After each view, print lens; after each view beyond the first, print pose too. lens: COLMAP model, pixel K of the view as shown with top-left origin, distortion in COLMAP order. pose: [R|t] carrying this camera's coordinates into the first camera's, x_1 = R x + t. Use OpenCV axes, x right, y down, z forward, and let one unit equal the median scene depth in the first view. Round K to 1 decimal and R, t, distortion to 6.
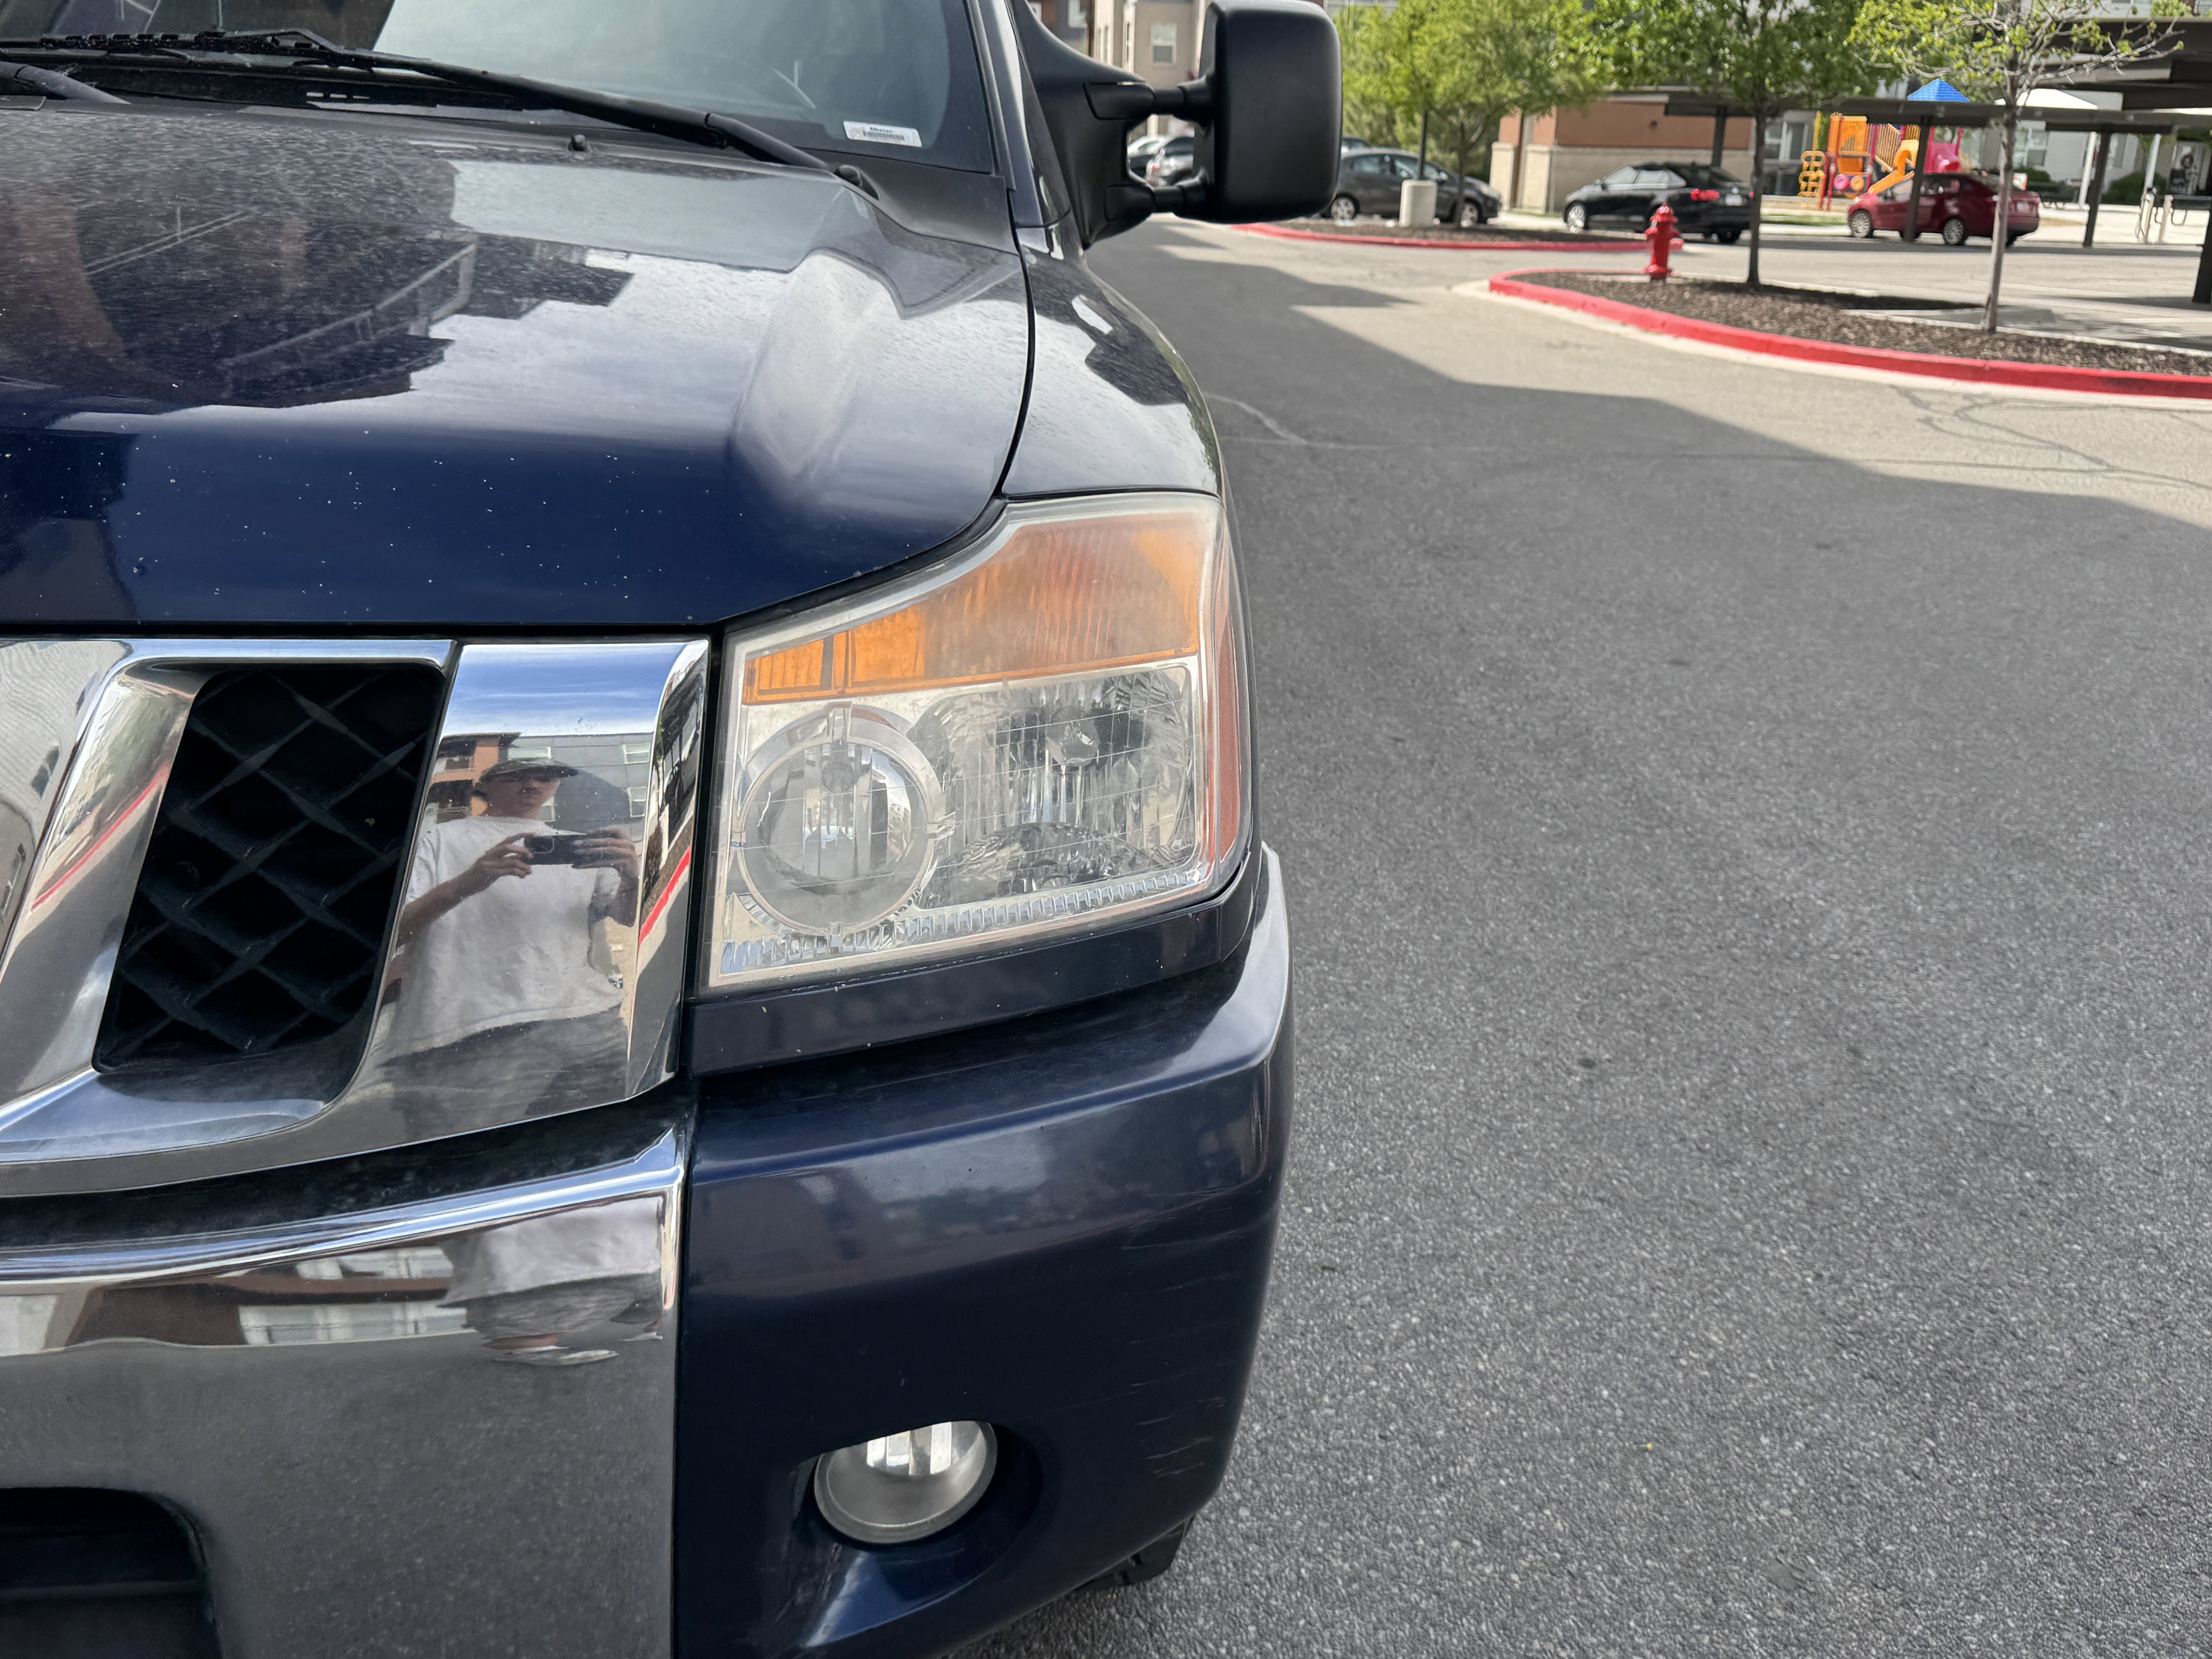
lens RADIAL K [[1941.6, 0, 1096.9], [0, 1941.6, 842.5], [0, 0, 1]] dist [0.082993, -0.134384]
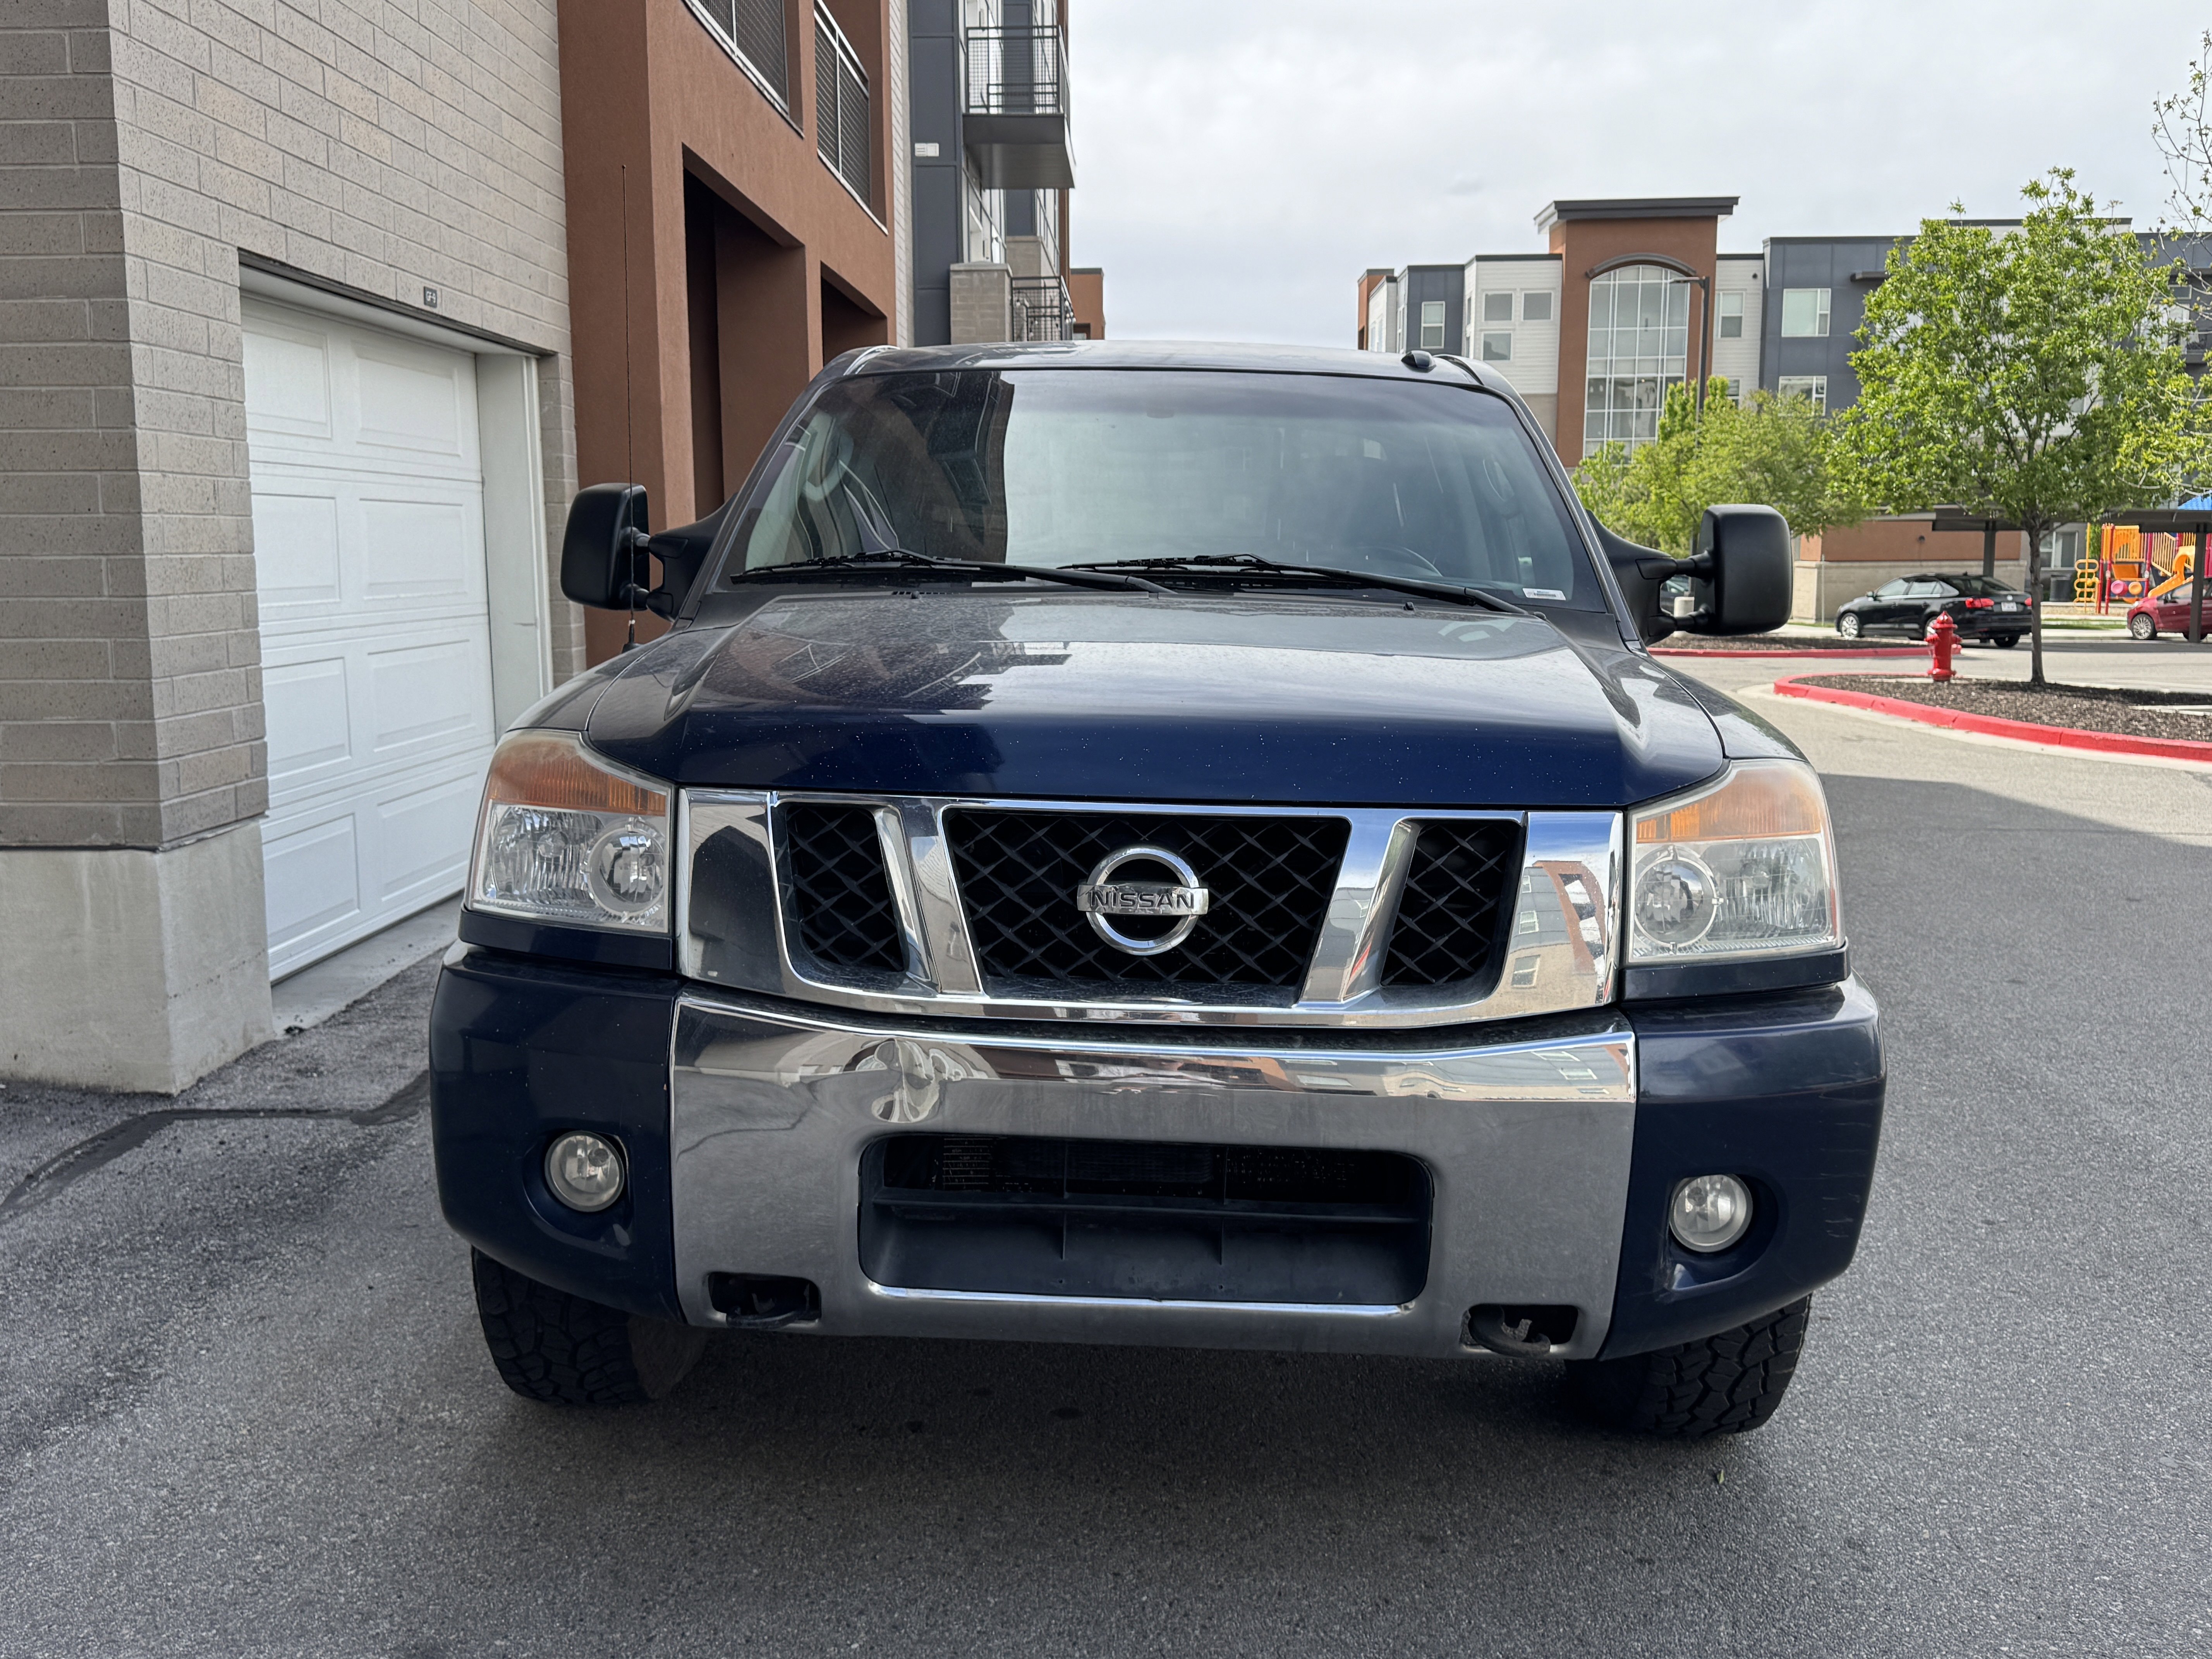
lens RADIAL K [[1941.6, 0, 1121.5], [0, 1941.6, 843.7], [0, 0, 1]] dist [0.082993, -0.134384]
pose [[0.992359, -0.010789, -0.122911, -0.023592], [-0.014480, 0.979102, -0.202855, 0.019059], [0.122531, 0.203085, 0.971464, -0.060880]]
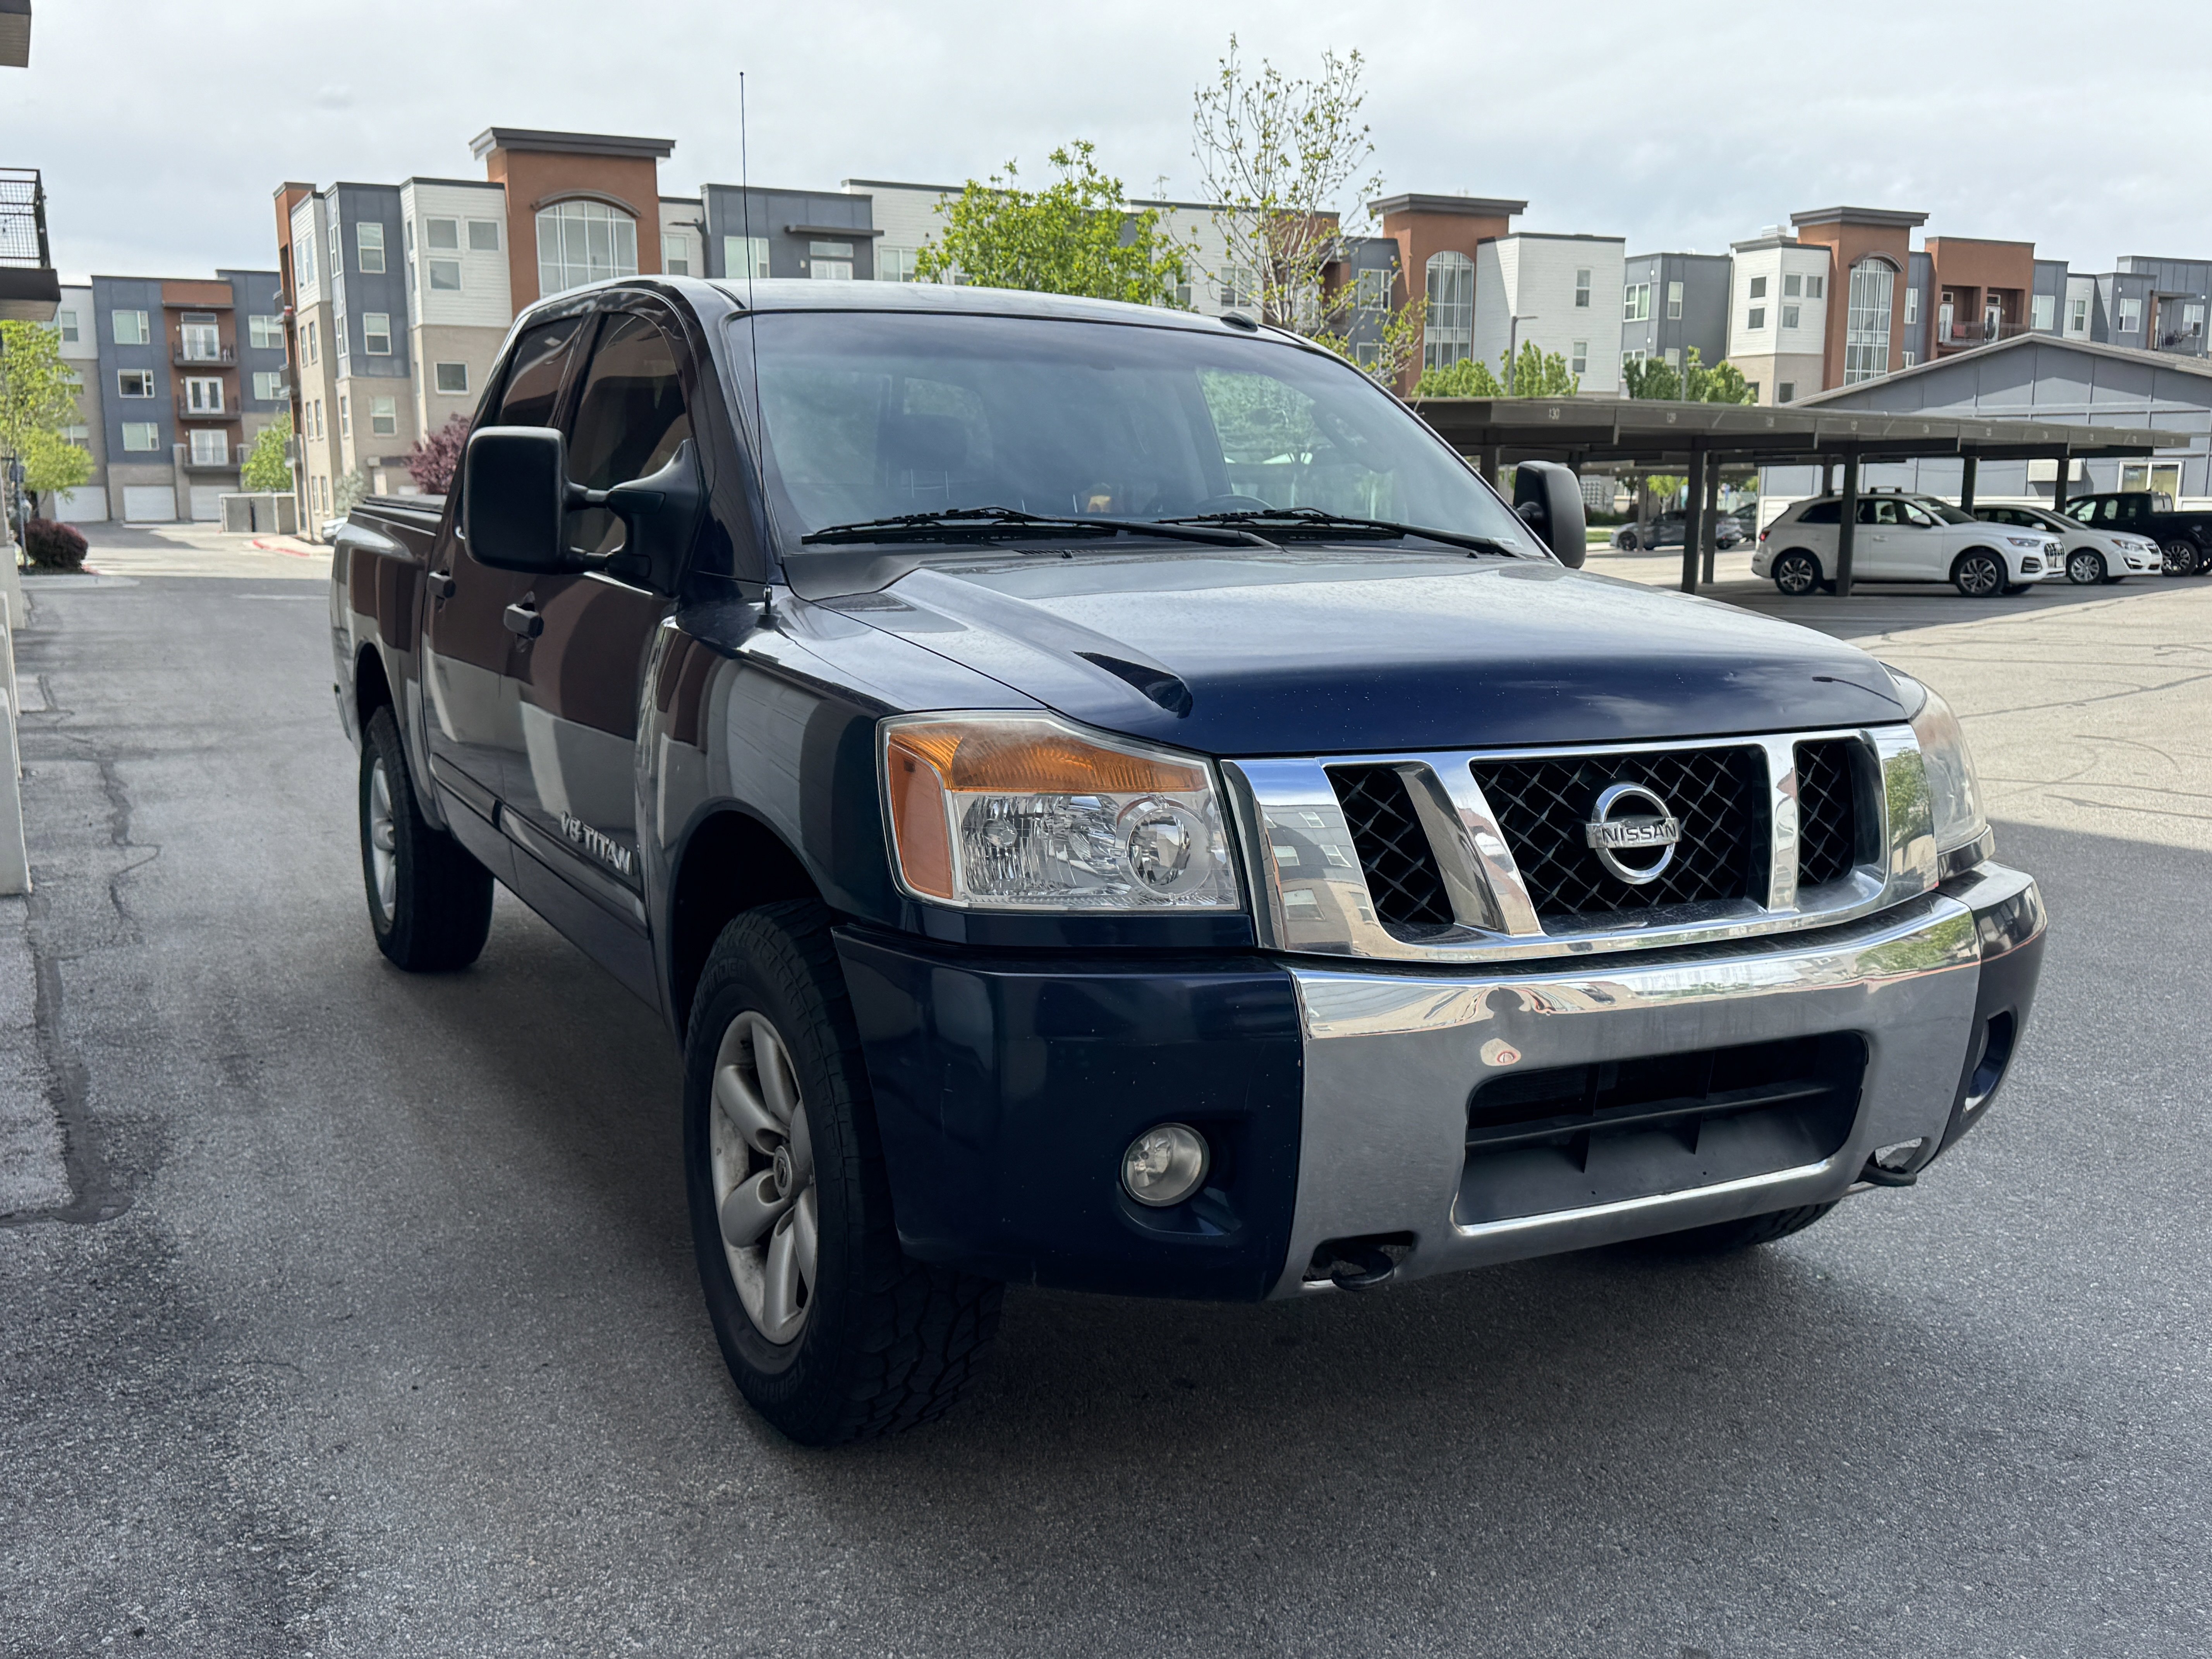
lens RADIAL K [[1941.6, 0, 1102.8], [0, 1941.6, 828.8], [0, 0, 1]] dist [0.082993, -0.134384]
pose [[0.925501, -0.094166, 0.366852, -0.108638], [0.156532, 0.977106, -0.144092, 0.012016], [-0.344885, 0.190781, 0.919052, -0.053516]]
